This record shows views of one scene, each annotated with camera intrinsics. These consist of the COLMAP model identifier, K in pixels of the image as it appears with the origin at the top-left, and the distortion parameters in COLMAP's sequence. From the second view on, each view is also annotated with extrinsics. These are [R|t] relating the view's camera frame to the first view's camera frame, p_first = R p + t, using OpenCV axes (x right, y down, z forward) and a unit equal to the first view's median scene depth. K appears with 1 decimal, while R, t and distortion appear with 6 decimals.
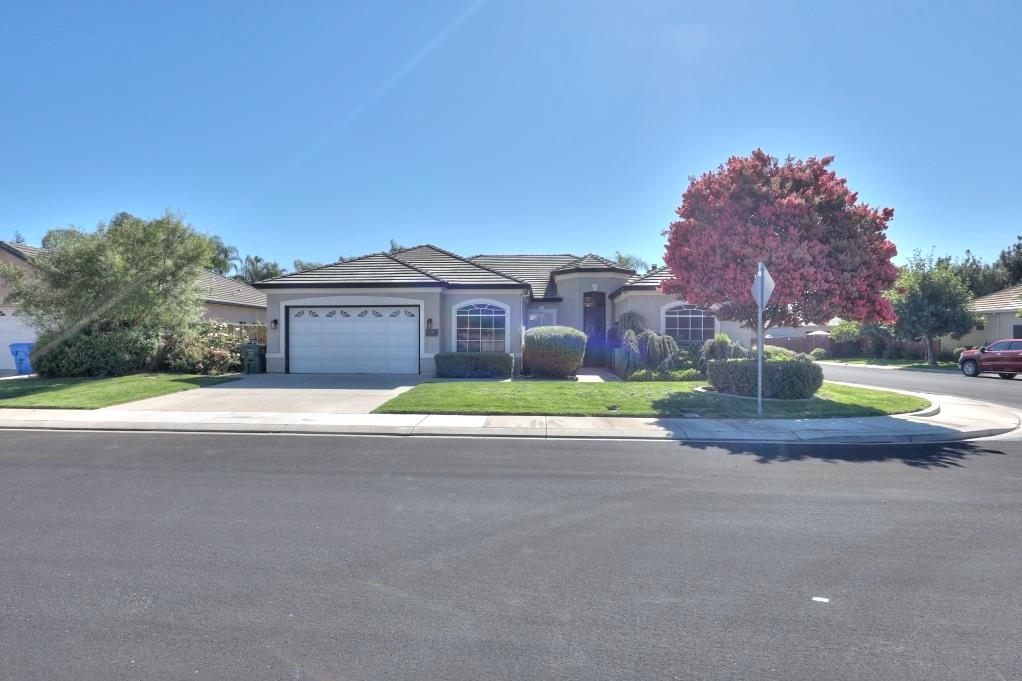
lens RADIAL K [[486.5, 0, 510.0], [0, 486.5, 344.1], [0, 0, 1]] dist [-0.011847, -0.000146]
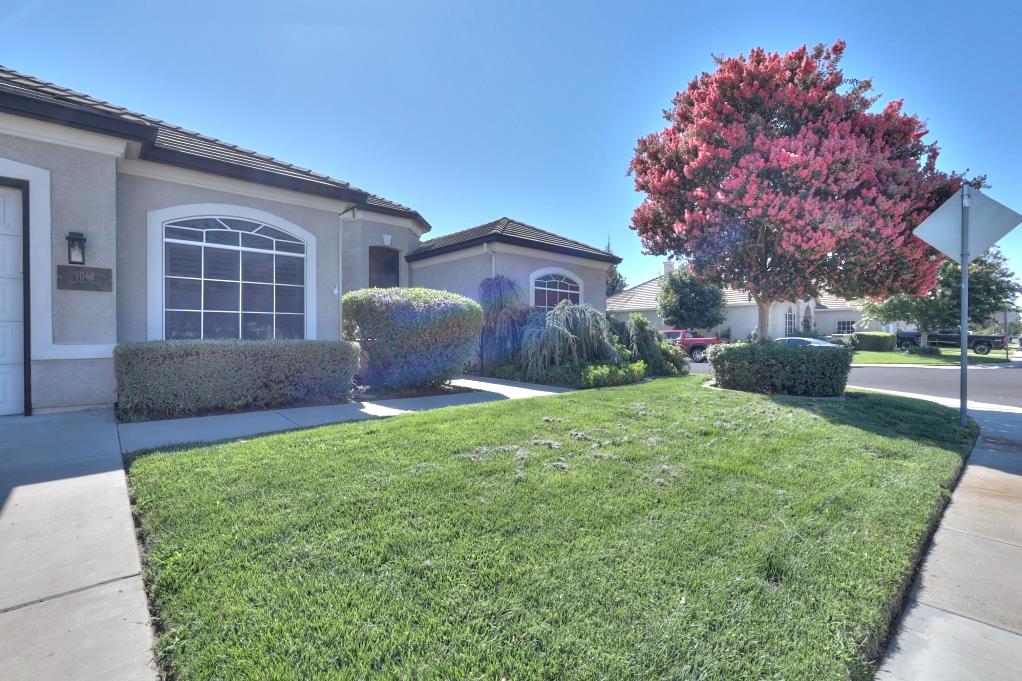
lens RADIAL K [[463.5, 0, 516.2], [0, 463.5, 342.7], [0, 0, 1]] dist [-0.007688, 0.001677]
pose [[0.691226, -0.006881, 0.722606, -0.179891], [0.004912, 0.999976, 0.004824, 0.017764], [-0.722622, 0.000215, 0.691243, 0.578702]]
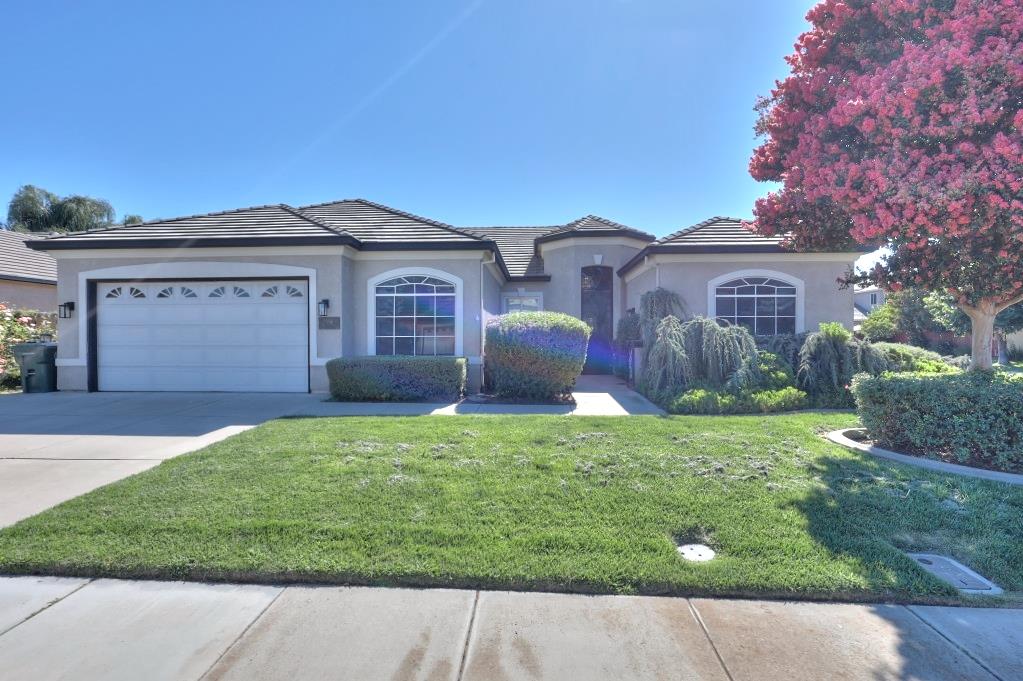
lens RADIAL K [[463.9, 0, 509.8], [0, 463.9, 344.9], [0, 0, 1]] dist [-0.007688, 0.001677]
pose [[0.999949, -0.002574, 0.009770, 0.053010], [0.002484, 0.999955, 0.009186, -0.001475], [-0.009794, -0.009161, 0.999910, 0.423557]]
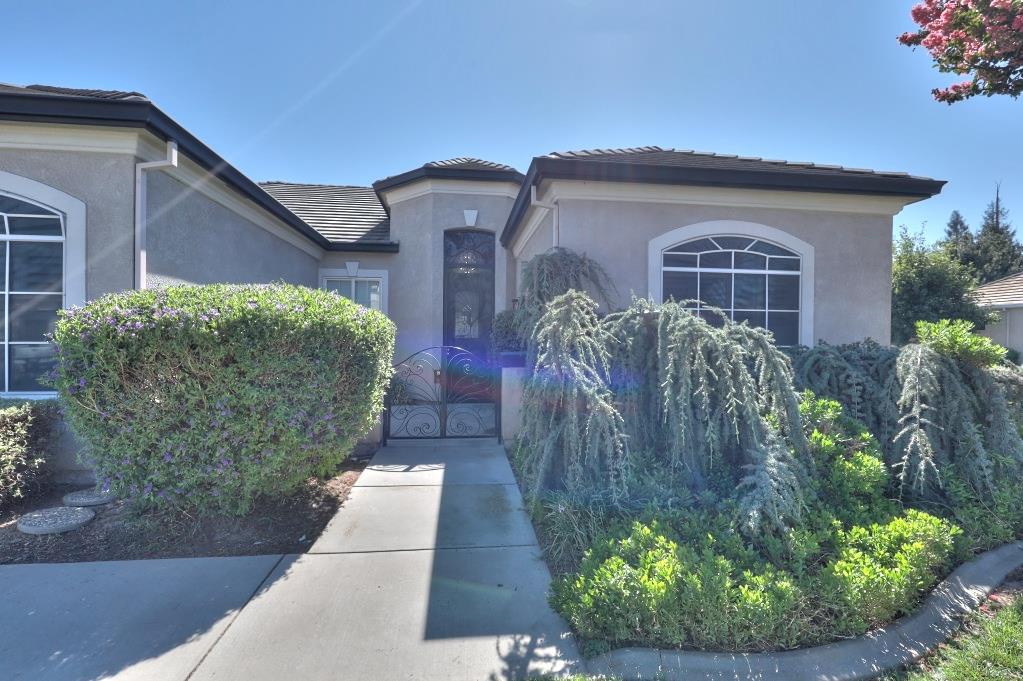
lens RADIAL K [[463.9, 0, 511.1], [0, 463.9, 342.5], [0, 0, 1]] dist [-0.007688, 0.001677]
pose [[0.983416, 0.005568, 0.181280, 0.170291], [-0.006006, 0.999980, 0.001868, -0.009026], [-0.181266, -0.002925, 0.983430, 0.735967]]
